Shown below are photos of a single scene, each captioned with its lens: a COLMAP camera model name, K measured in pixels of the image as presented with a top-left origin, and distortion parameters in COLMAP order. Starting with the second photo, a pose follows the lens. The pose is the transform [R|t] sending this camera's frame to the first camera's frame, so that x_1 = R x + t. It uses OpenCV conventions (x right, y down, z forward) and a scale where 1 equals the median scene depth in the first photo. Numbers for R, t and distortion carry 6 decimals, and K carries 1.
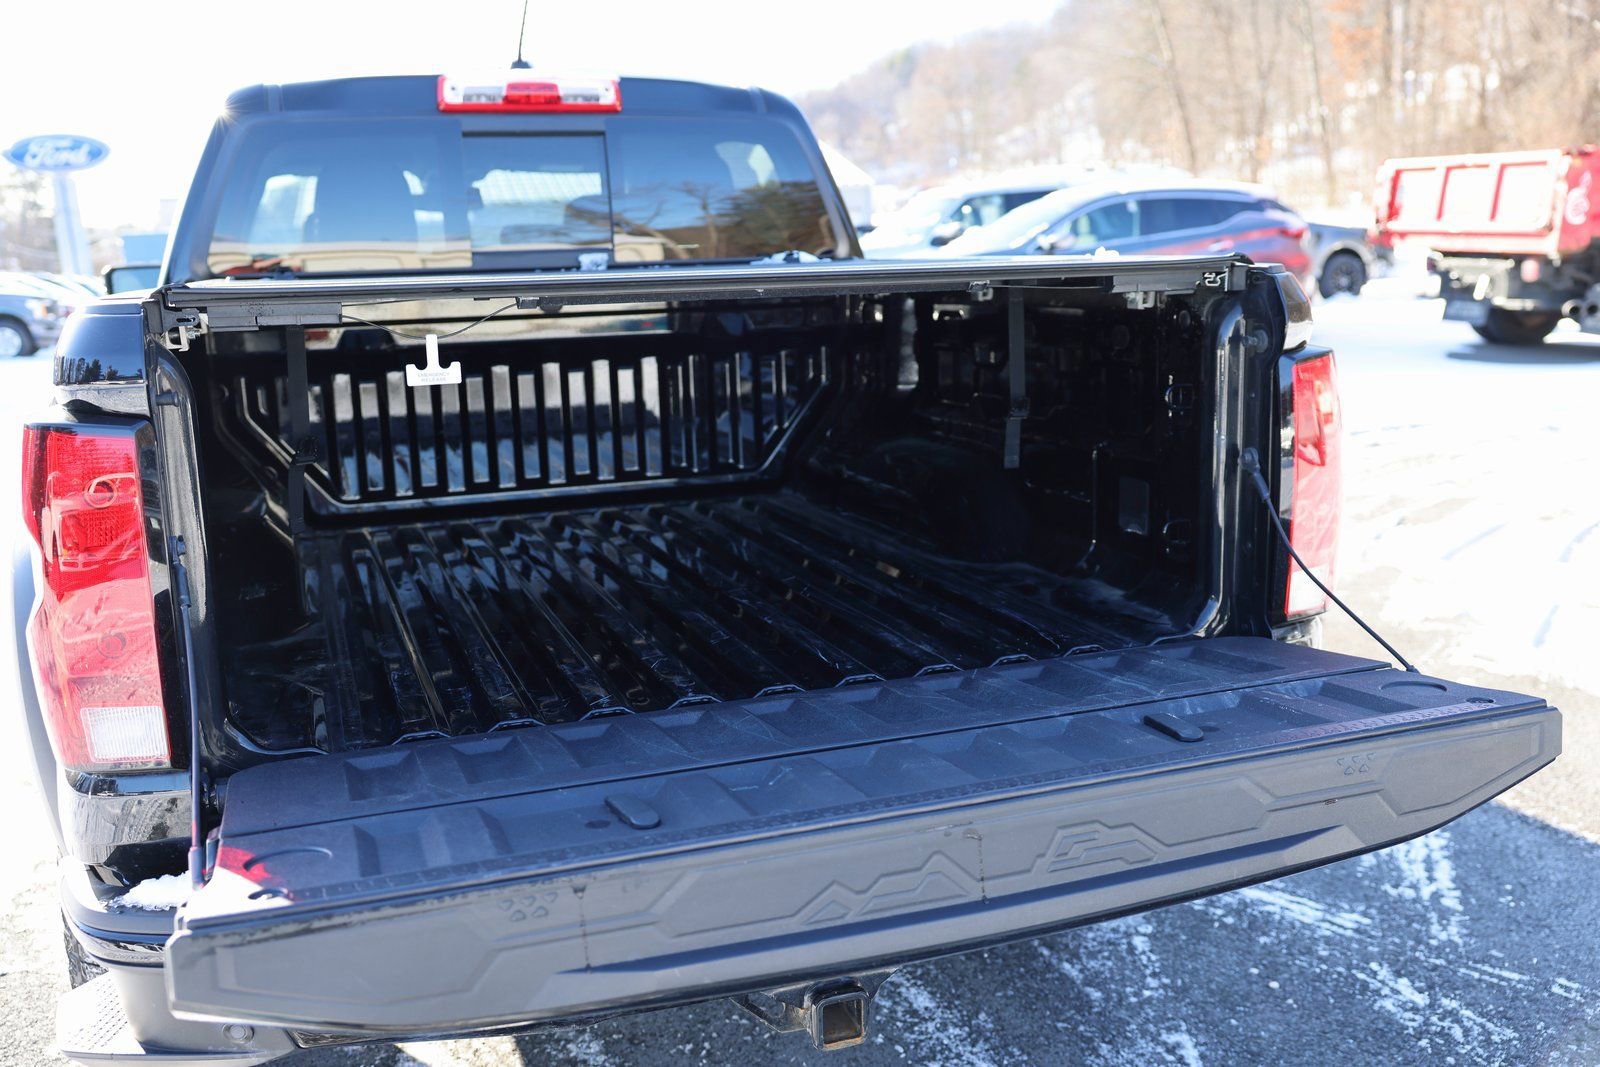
lens RADIAL K [[1453.0, 0, 800.0], [0, 1453.0, 533.5], [0, 0, 1]] dist [-0.043702, 0.105815]
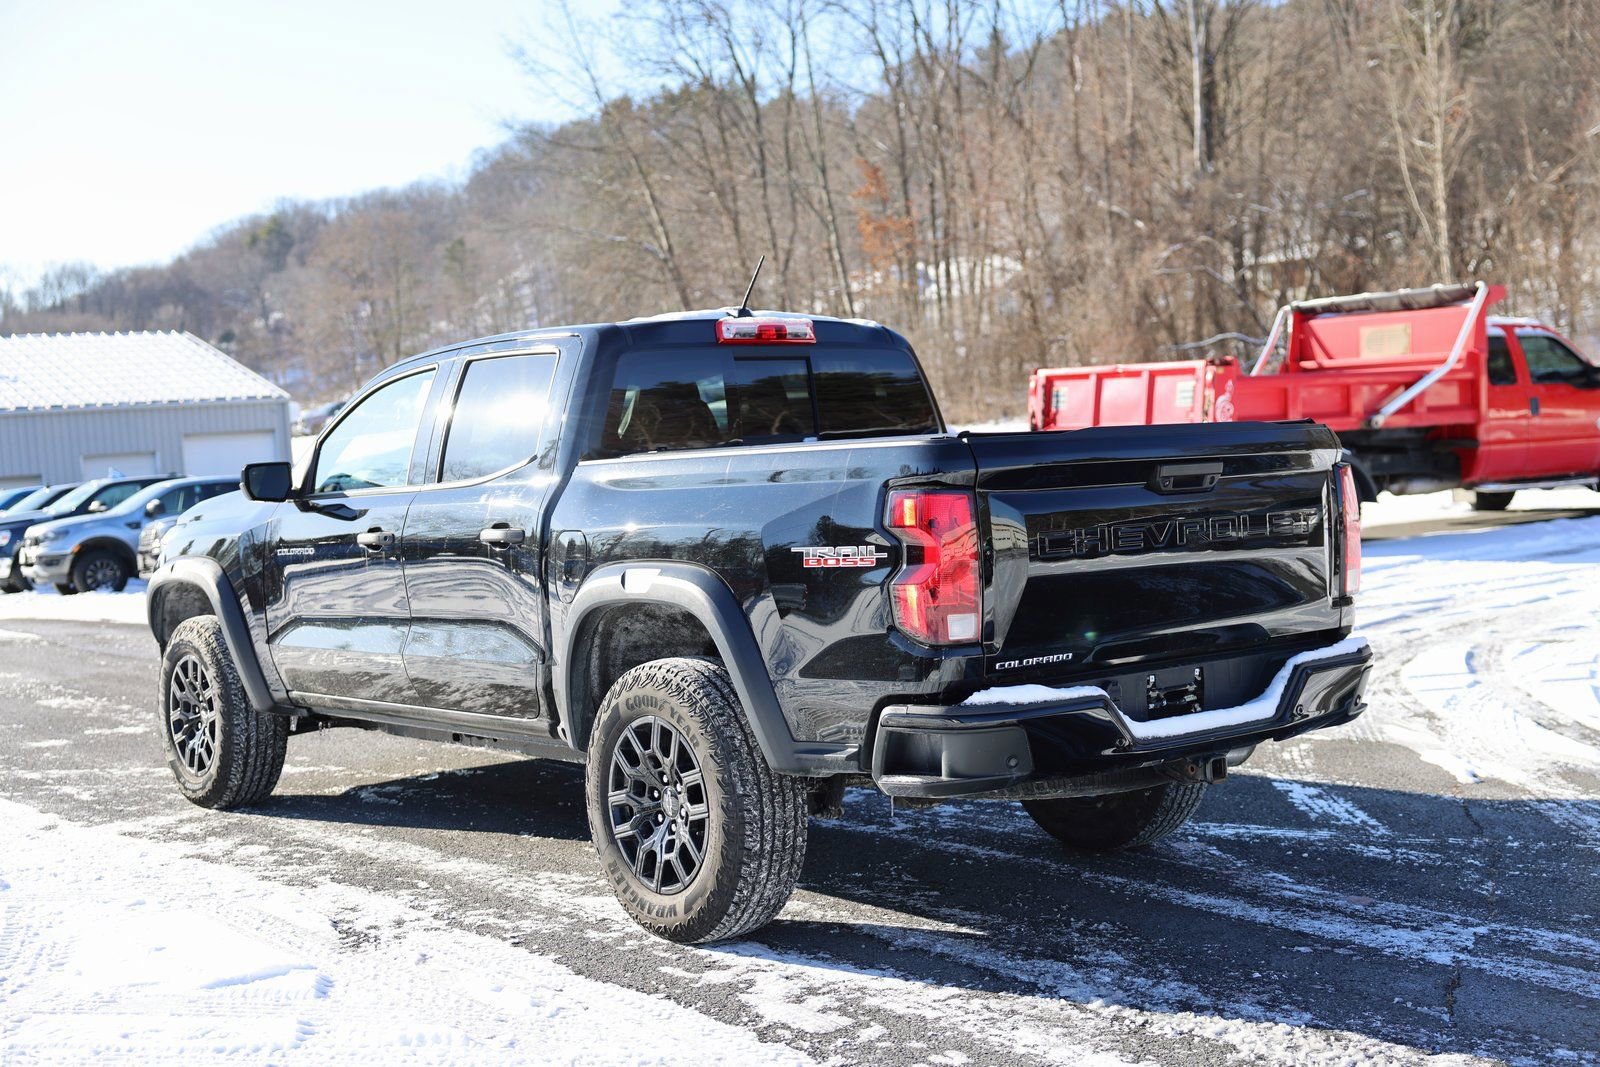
lens RADIAL K [[1985.6, 0, 800.0], [0, 1985.6, 533.5], [0, 0, 1]] dist [0.079844, -0.023953]
pose [[0.945825, -0.028277, 0.323444, -0.220453], [0.081991, 0.984714, -0.153671, 0.058394], [-0.314155, 0.171865, 0.933686, -0.237541]]
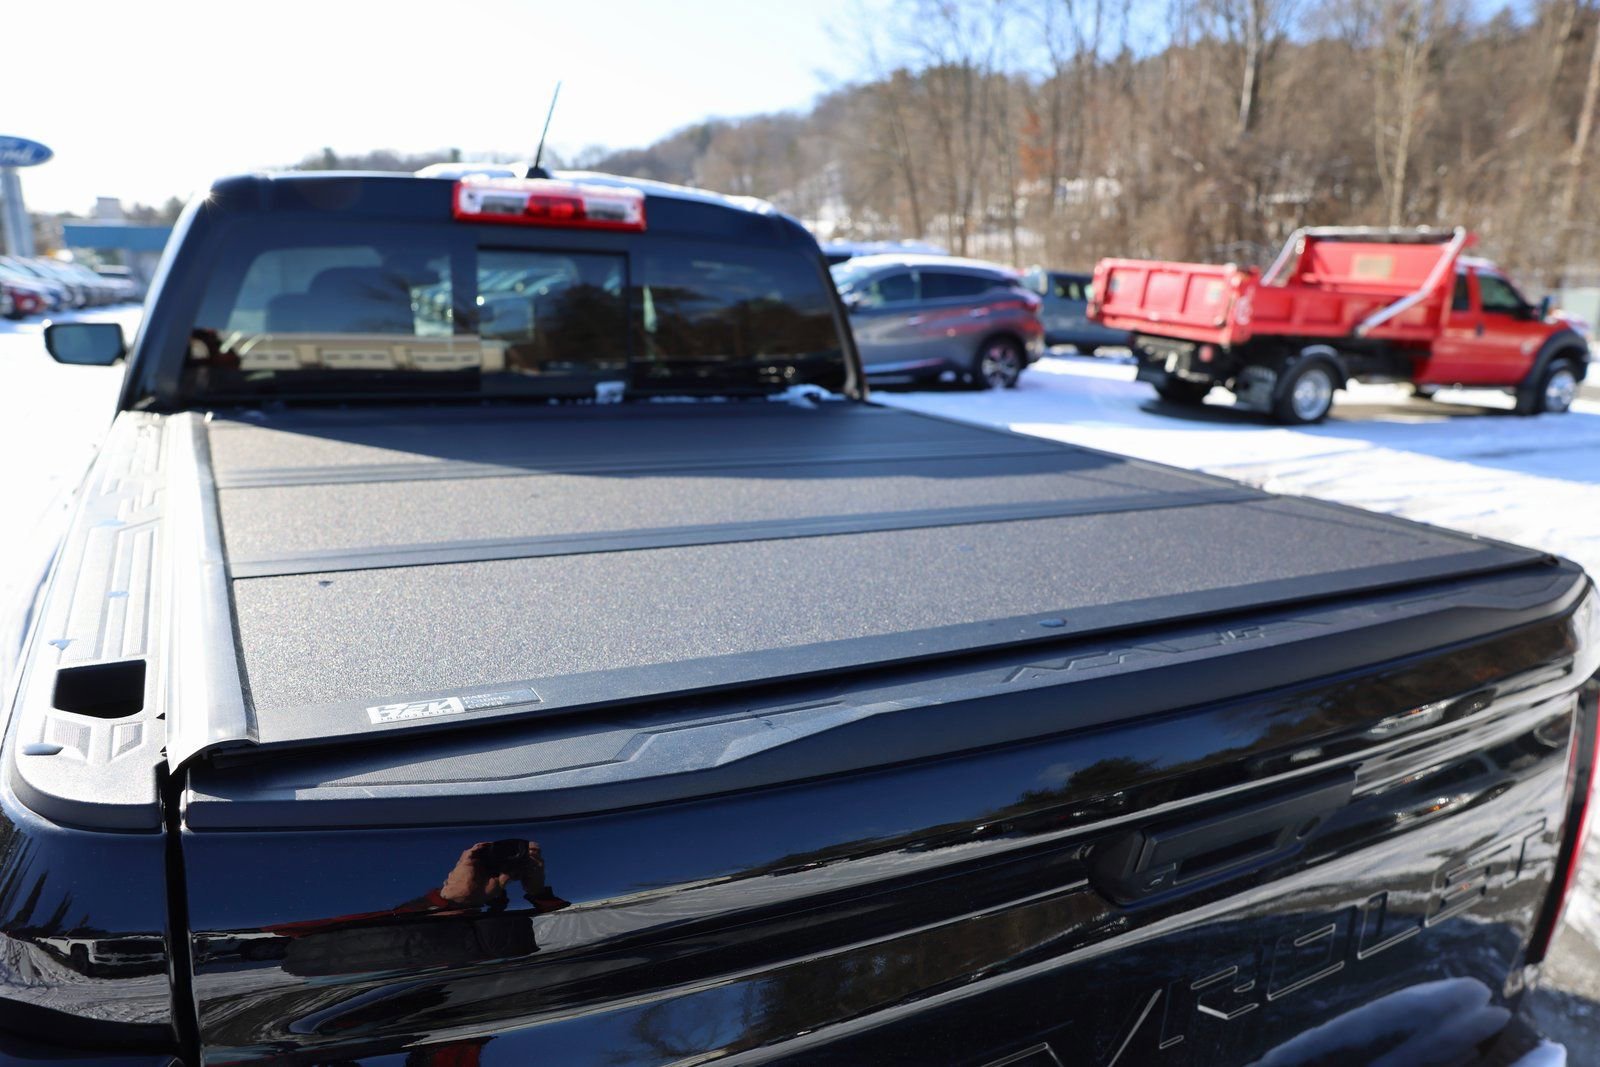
lens RADIAL K [[1087.2, 0, 800.0], [0, 1087.2, 533.5], [0, 0, 1]] dist [-0.111969, 0.089952]
pose [[0.983473, 0.035690, 0.177504, -0.038871], [-0.042846, 0.998409, 0.036645, -0.034356], [-0.175914, -0.043644, 0.983438, 0.078763]]
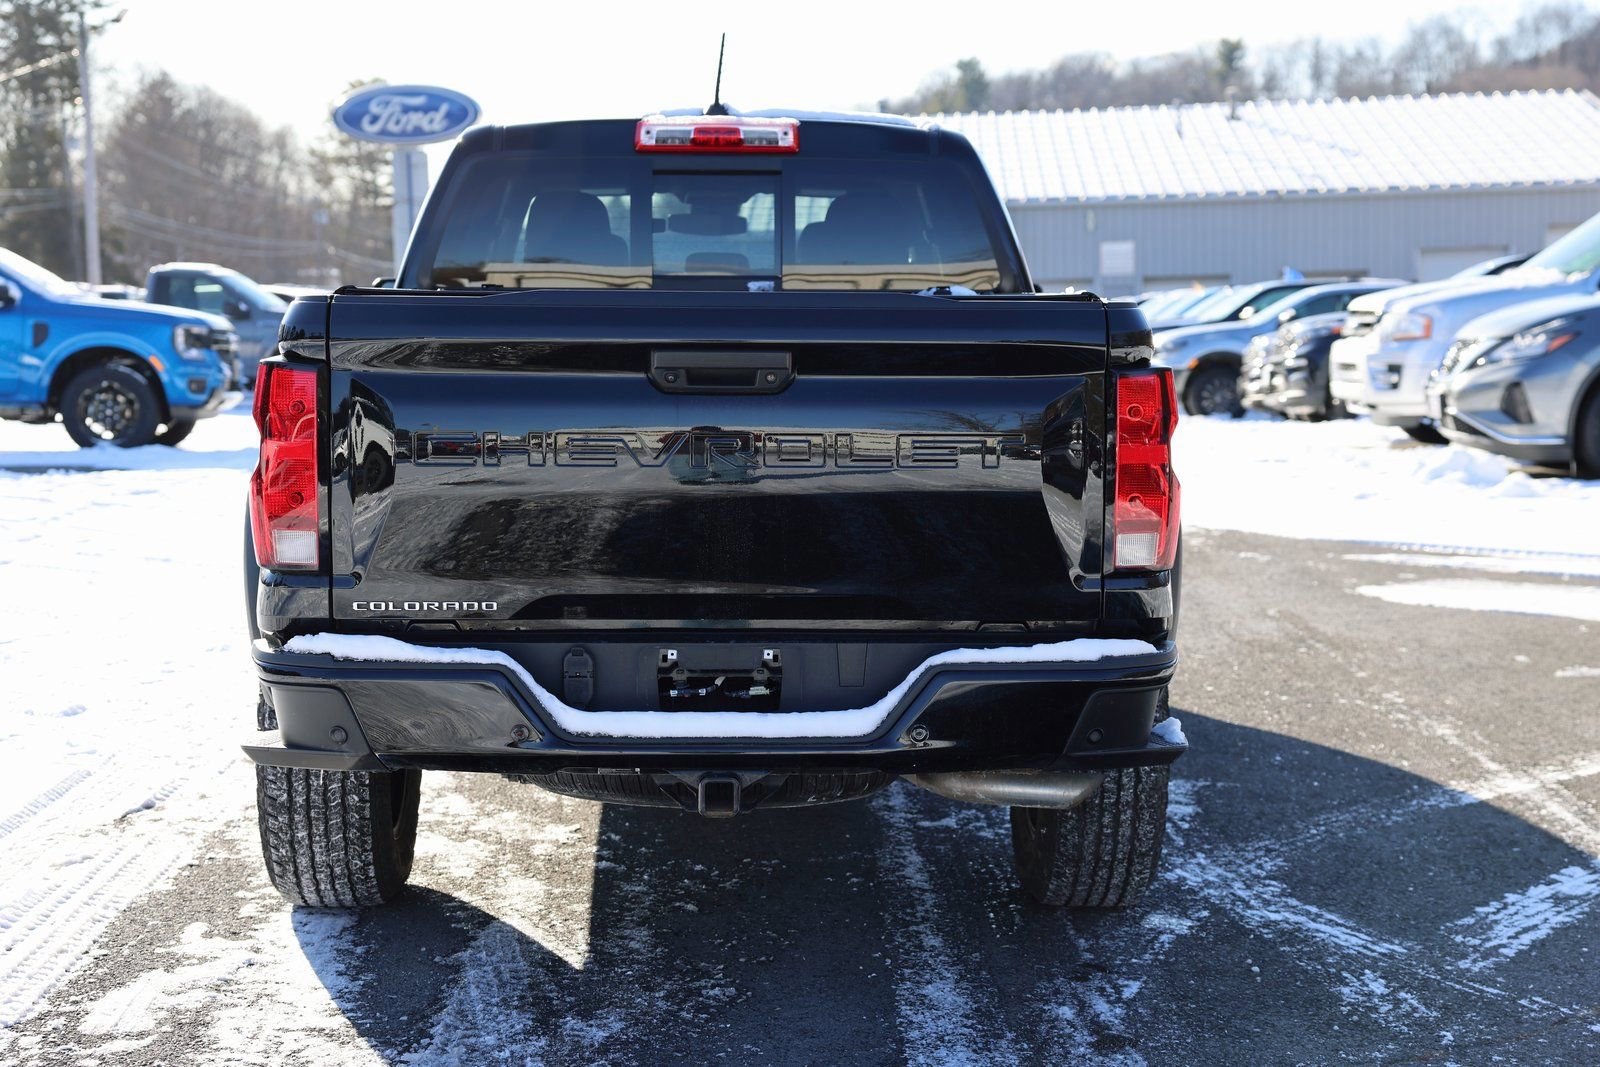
lens RADIAL K [[2472.9, 0, 800.0], [0, 2472.9, 533.5], [0, 0, 1]] dist [0.209842, -0.009033]
pose [[0.952577, 0.062484, -0.297815, 0.124374], [-0.089722, 0.992855, -0.078673, 0.038753], [0.290771, 0.101662, 0.951376, -0.207031]]
